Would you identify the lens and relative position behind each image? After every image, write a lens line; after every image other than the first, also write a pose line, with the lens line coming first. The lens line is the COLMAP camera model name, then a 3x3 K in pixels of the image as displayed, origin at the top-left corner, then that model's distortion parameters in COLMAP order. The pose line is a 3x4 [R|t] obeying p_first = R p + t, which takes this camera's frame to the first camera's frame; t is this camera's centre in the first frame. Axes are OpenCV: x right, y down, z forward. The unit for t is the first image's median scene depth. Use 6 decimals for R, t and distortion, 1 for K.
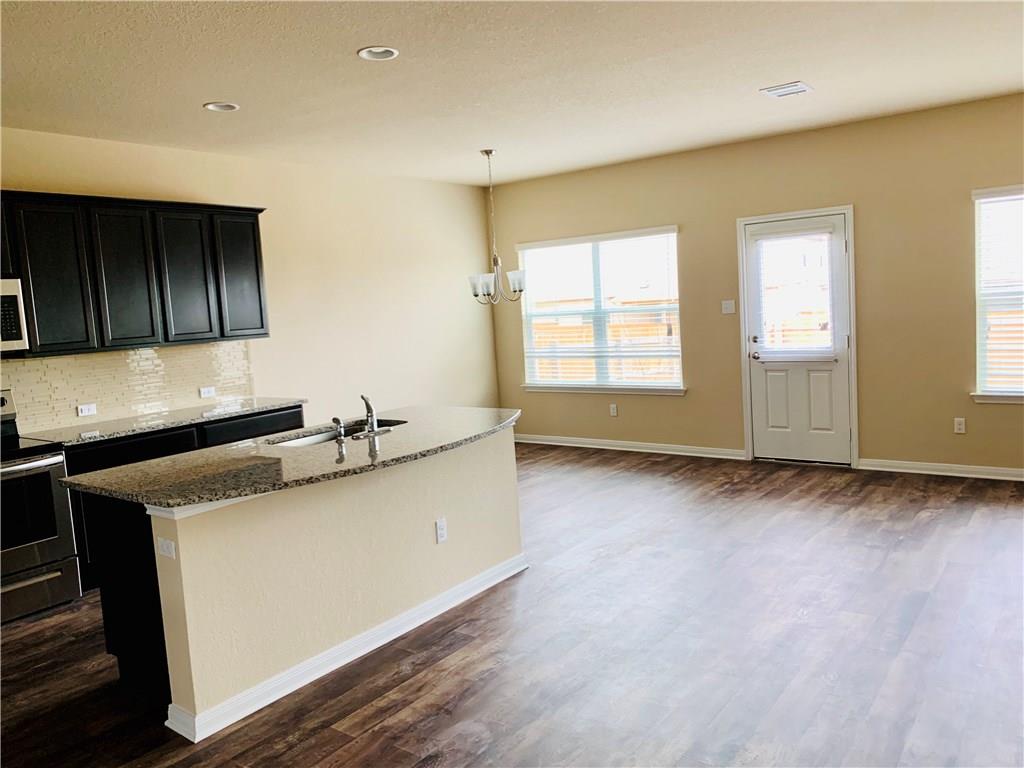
lens RADIAL K [[788.3, 0, 512.0], [0, 788.3, 384.0], [0, 0, 1]] dist [0.008609, 0.008052]
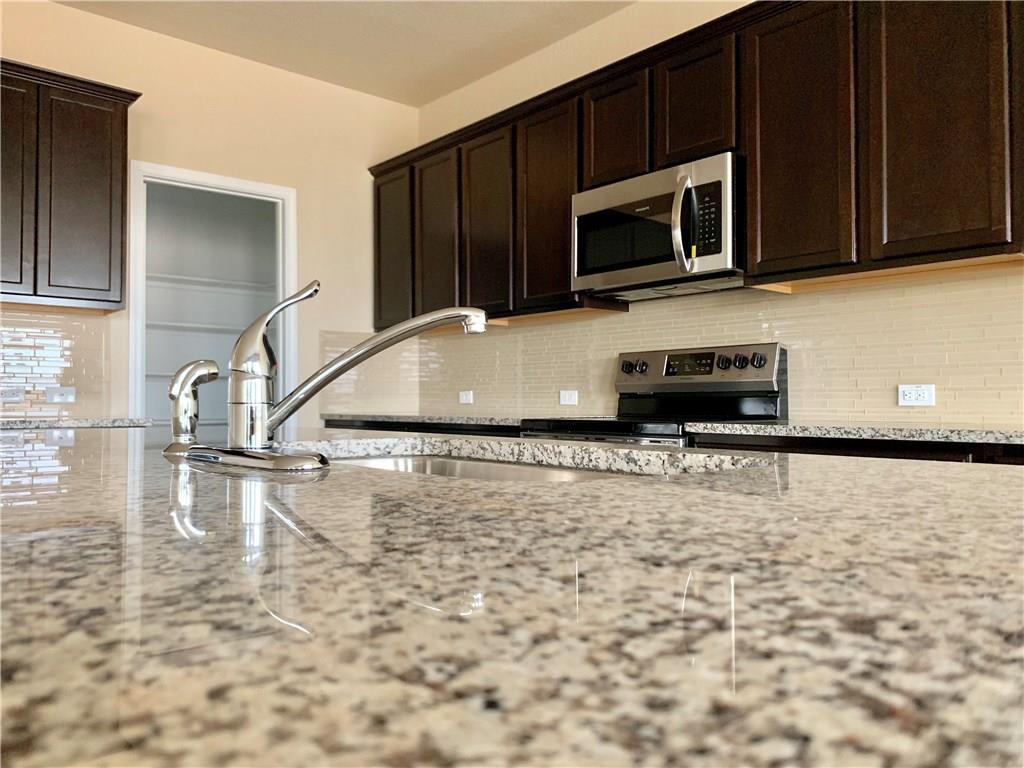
lens RADIAL K [[795.3, 0, 512.0], [0, 795.3, 384.0], [0, 0, 1]] dist [-0.001934, -0.000224]
pose [[-0.223111, 0.044005, -0.973799, 0.015165], [-0.085367, 0.994260, 0.064489, 0.025032], [0.971048, 0.097519, -0.218073, 1.393391]]
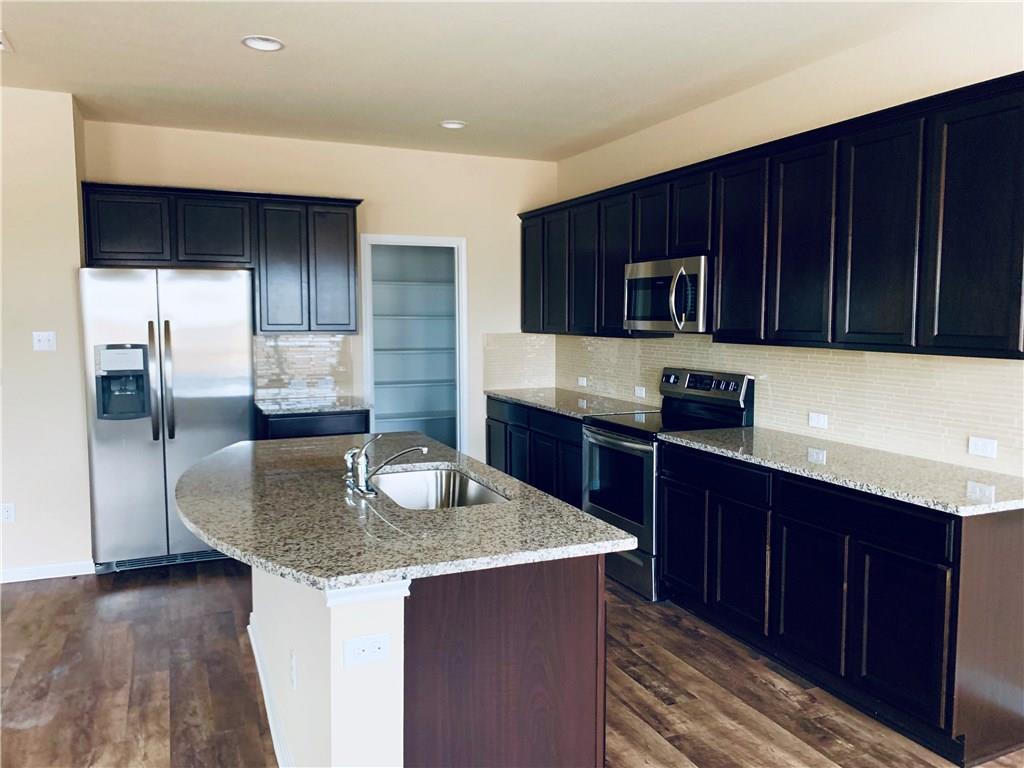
lens RADIAL K [[788.3, 0, 512.0], [0, 788.3, 384.0], [0, 0, 1]] dist [0.008609, 0.008052]
pose [[-0.500025, 0.139897, -0.854637, 0.420292], [-0.058766, 0.979110, 0.194655, -0.216338], [0.864015, 0.147556, -0.481358, 1.796653]]
